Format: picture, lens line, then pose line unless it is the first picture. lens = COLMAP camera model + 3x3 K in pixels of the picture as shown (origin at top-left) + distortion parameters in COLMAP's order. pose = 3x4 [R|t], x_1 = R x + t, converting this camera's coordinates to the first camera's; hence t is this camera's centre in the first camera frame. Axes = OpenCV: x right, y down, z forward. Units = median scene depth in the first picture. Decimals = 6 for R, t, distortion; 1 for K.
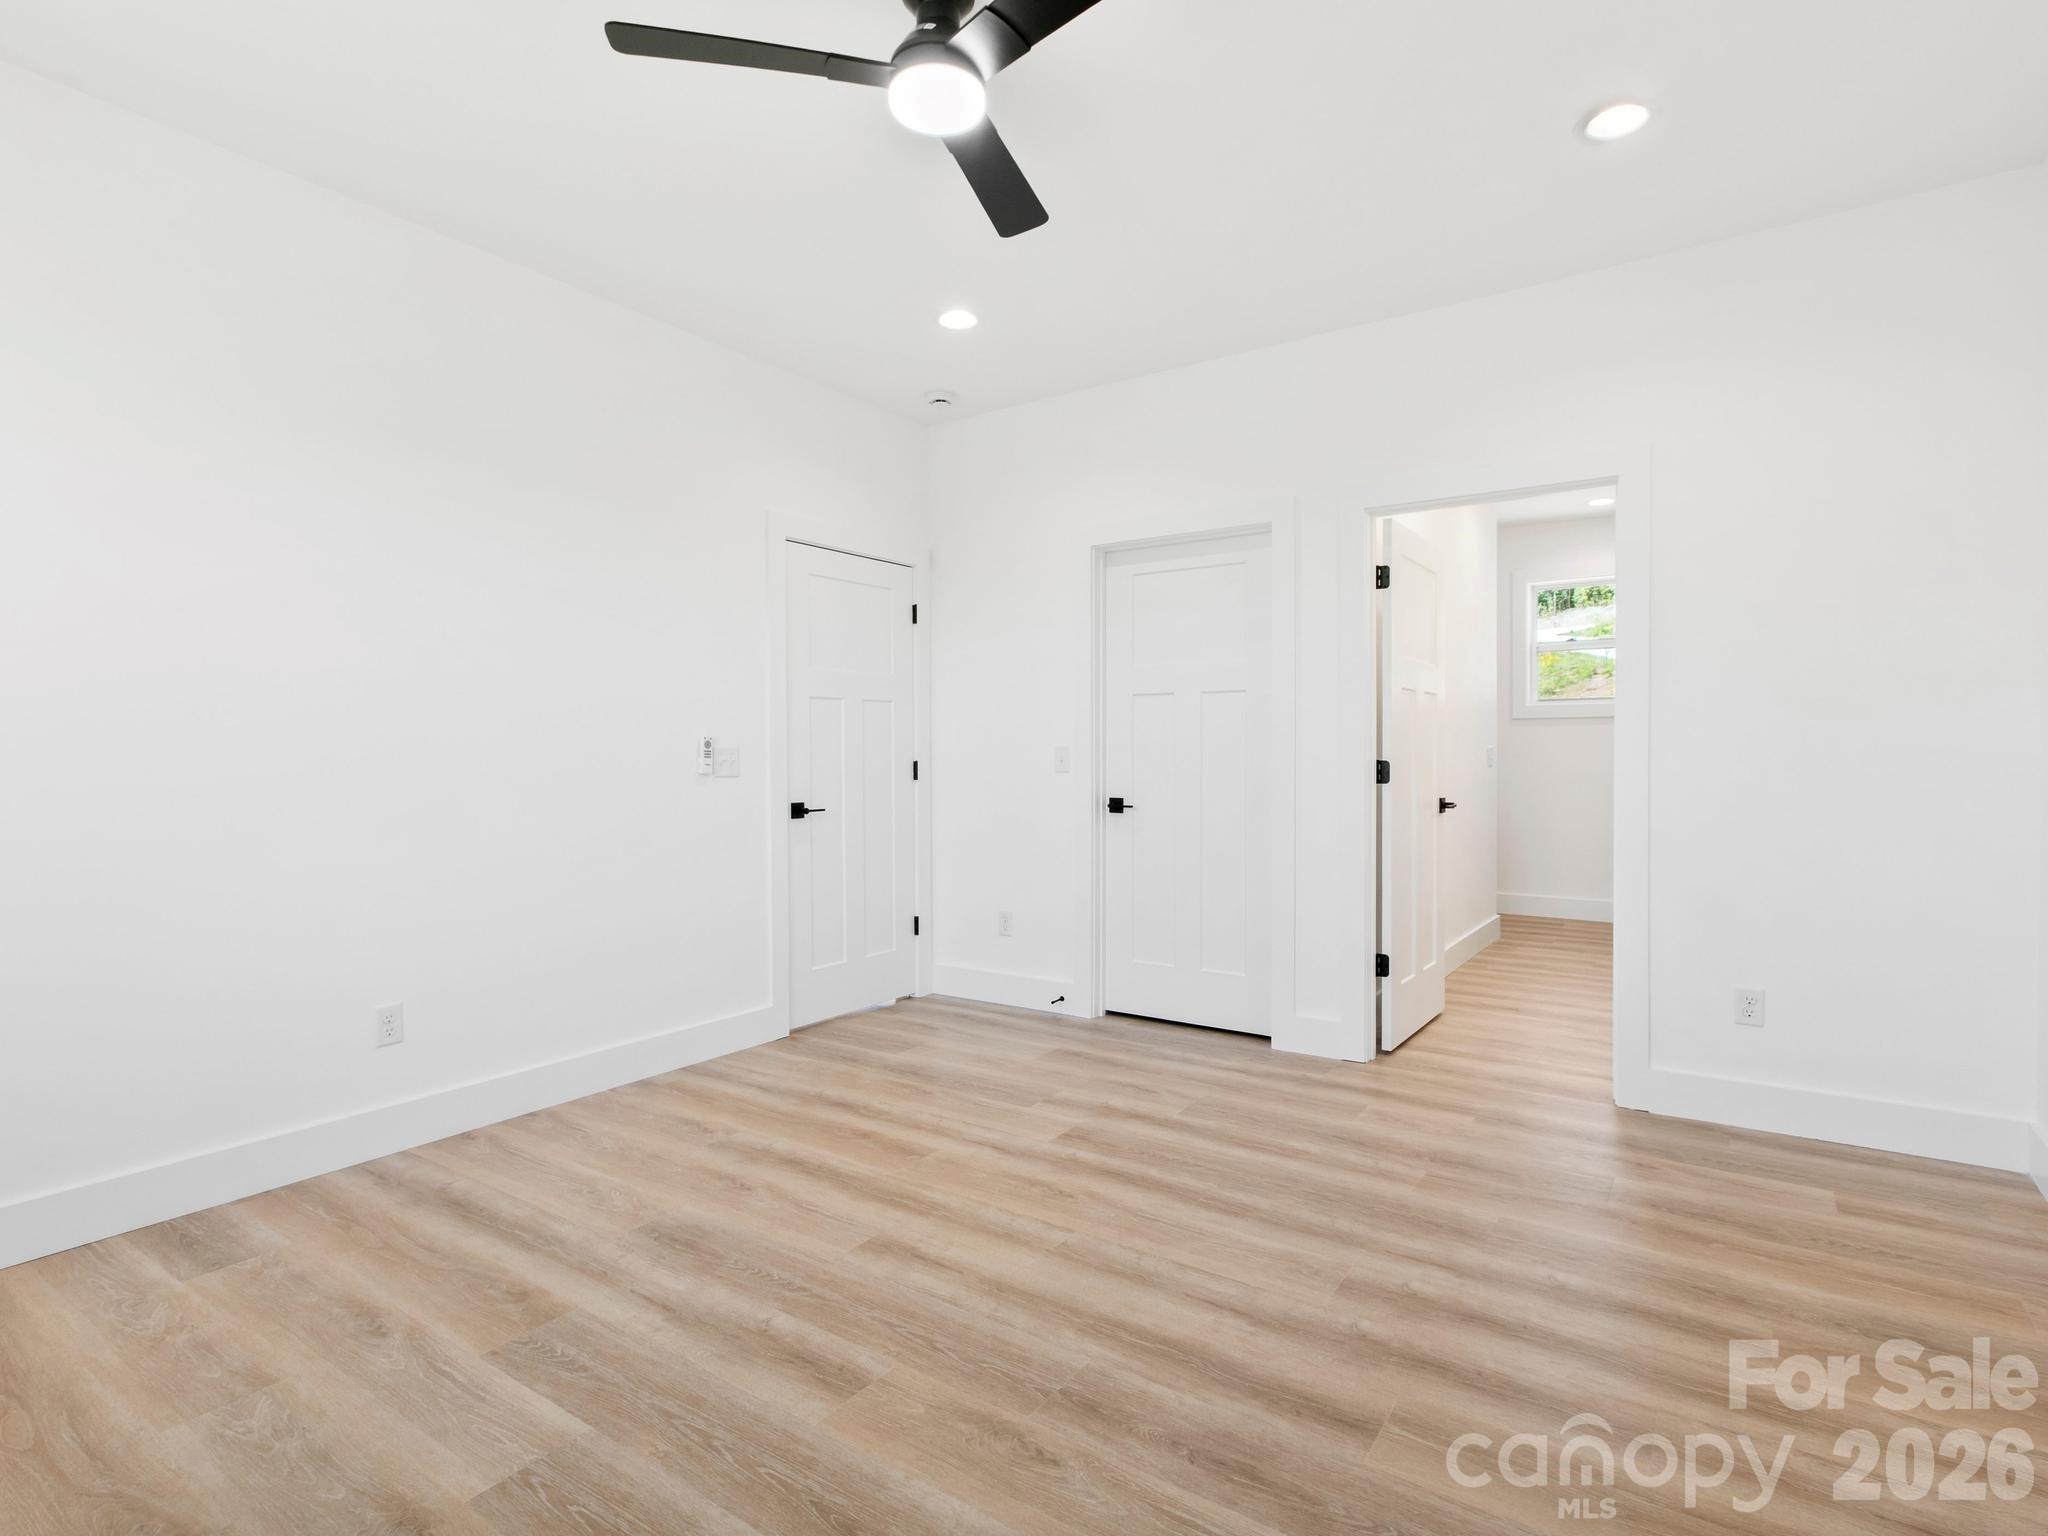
lens RADIAL K [[1047.1, 0, 1027.7], [0, 1047.1, 774.6], [0, 0, 1]] dist [0.001962, -0.000962]
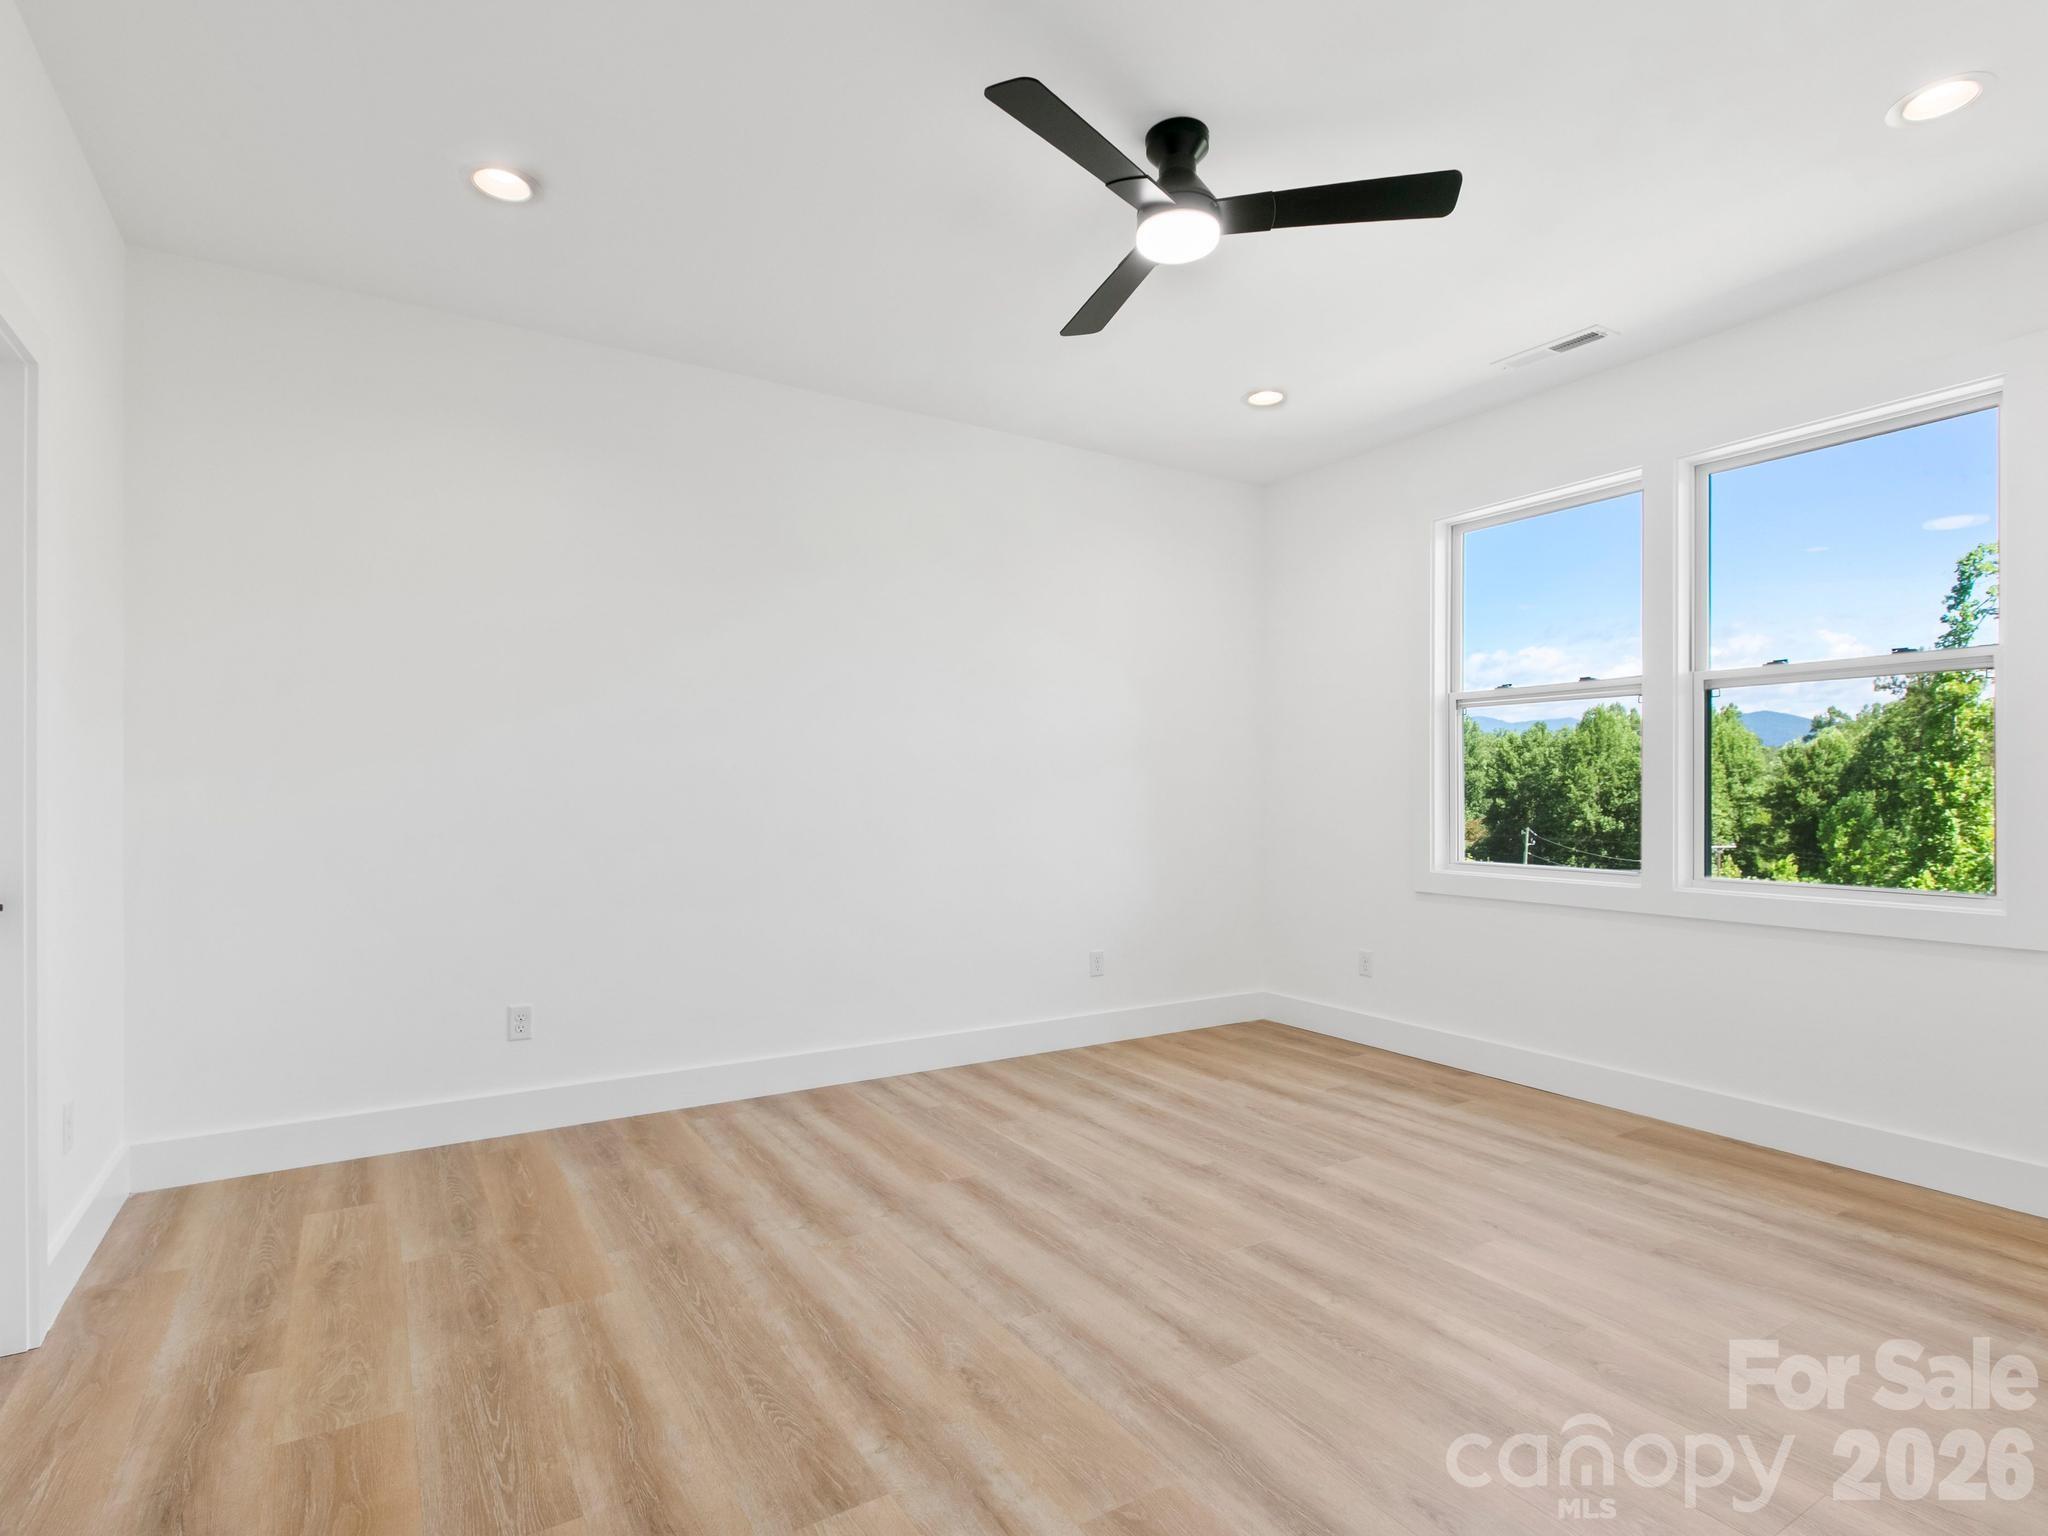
lens RADIAL K [[1047.1, 0, 1027.7], [0, 1047.1, 774.6], [0, 0, 1]] dist [0.001962, -0.000962]
pose [[-0.919158, 0.009760, 0.393769, -0.332782], [0.009601, 0.999951, -0.002374, -0.034238], [-0.393773, 0.001598, -0.919206, 1.818576]]
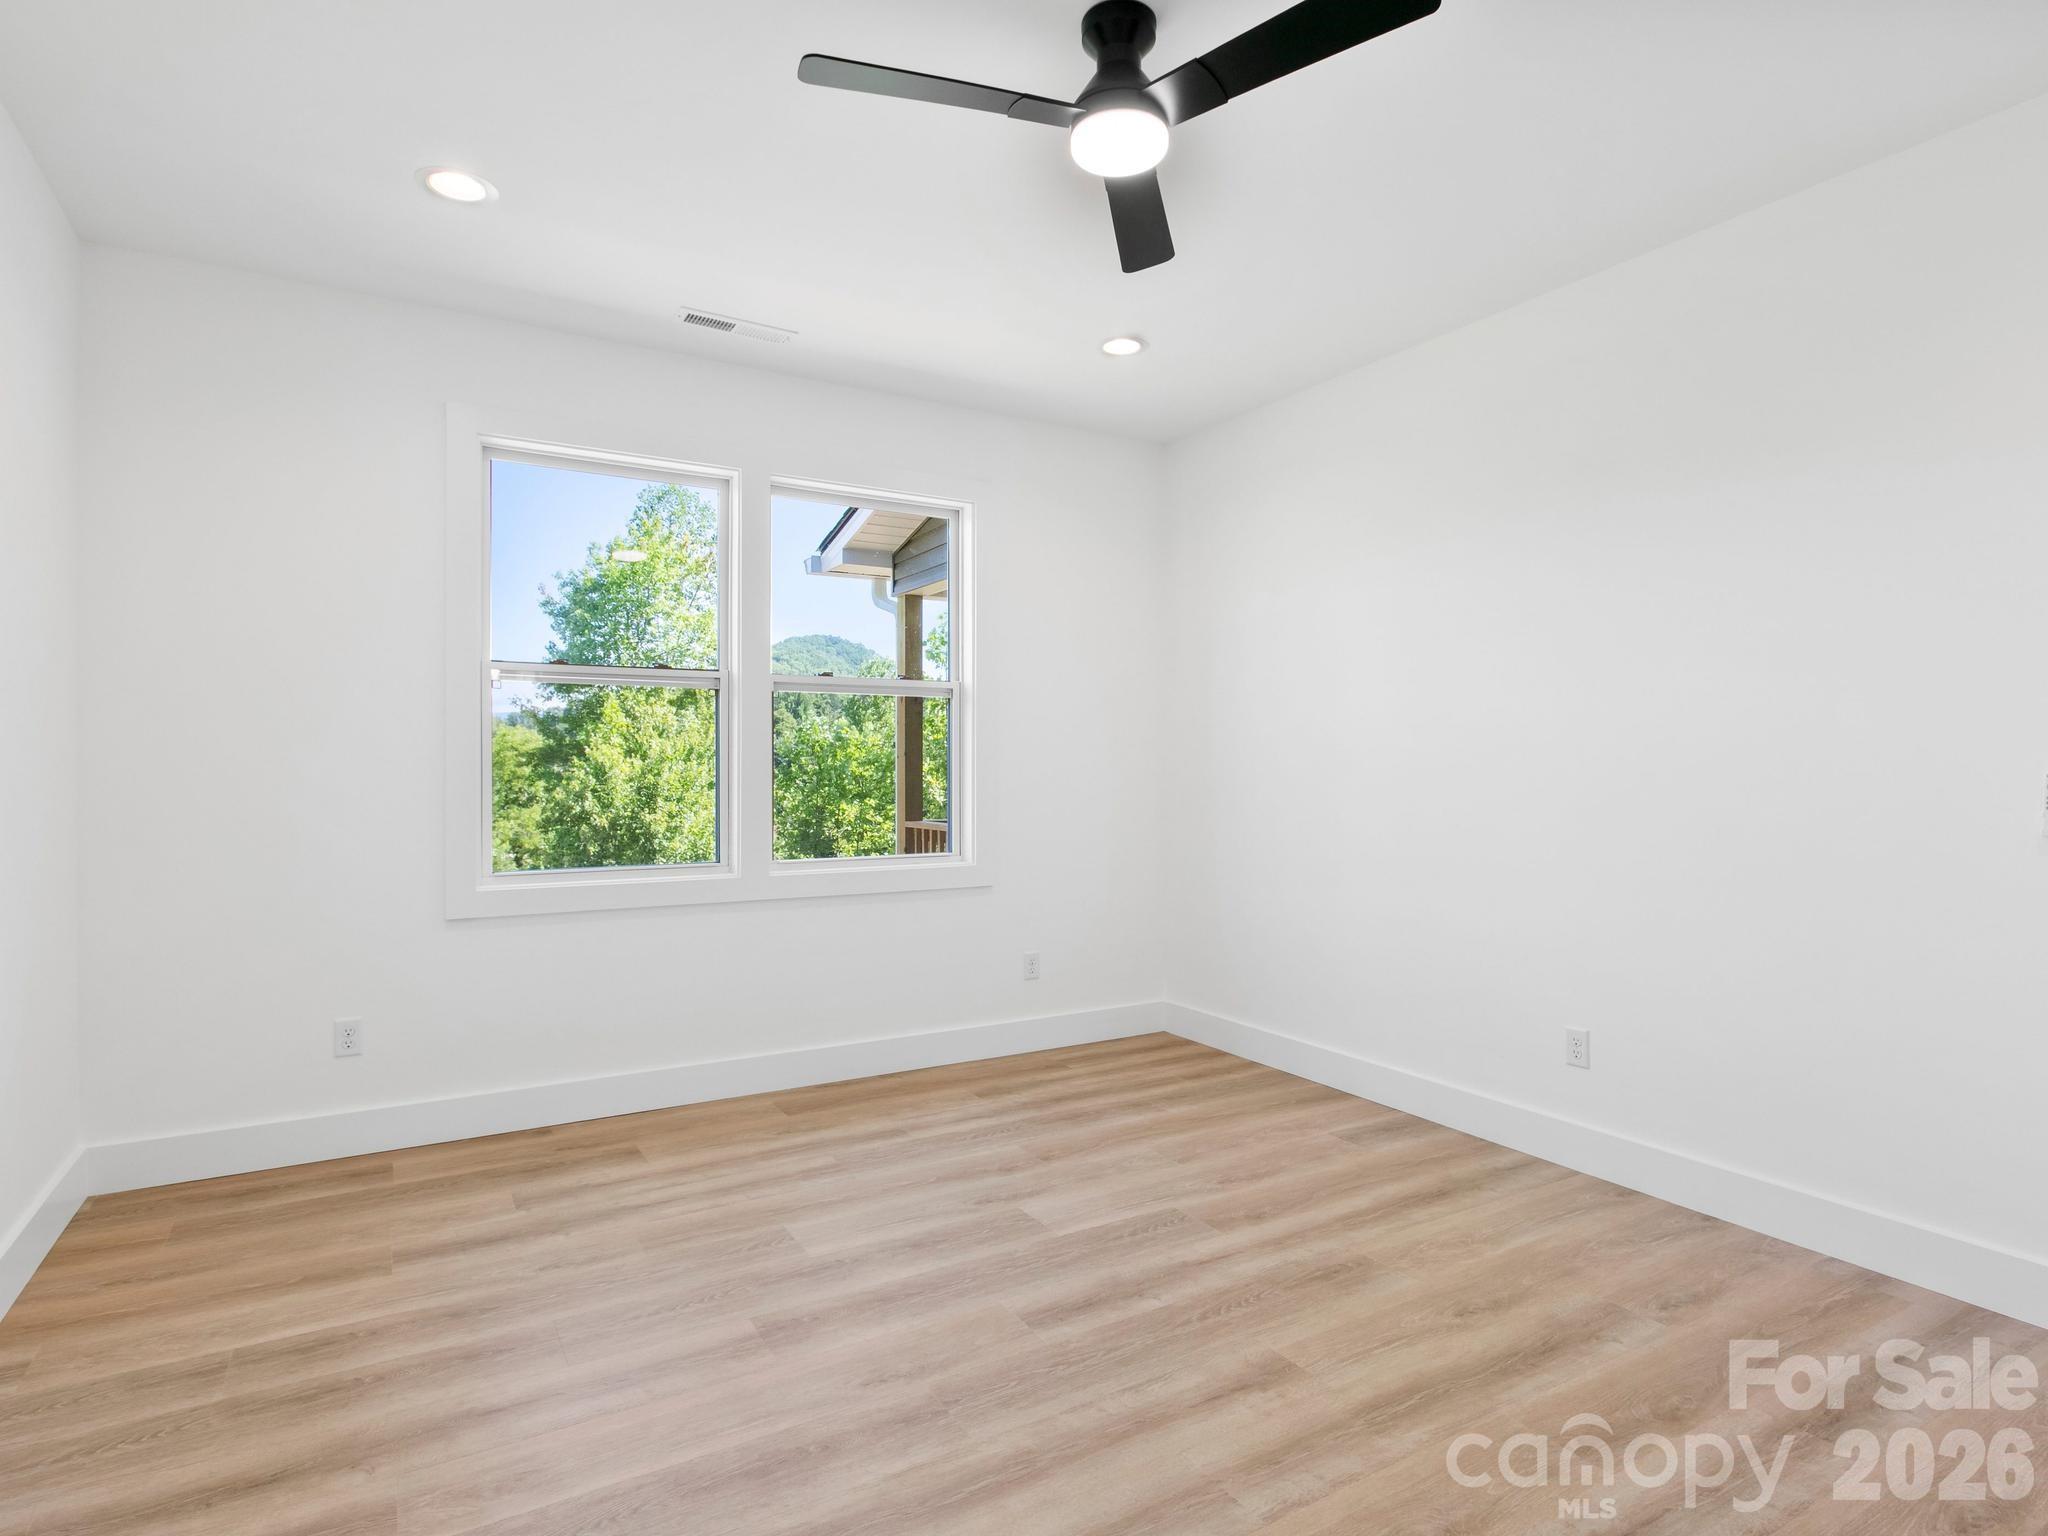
lens RADIAL K [[1081.1, 0, 1024.0], [0, 1081.1, 768.0], [0, 0, 1]] dist [-0.000157, 0.000074]
pose [[-0.421212, 0.005579, -0.906945, 0.744095], [-0.015678, 0.999787, 0.013431, -0.060482], [0.906827, 0.019876, -0.421035, 1.143672]]
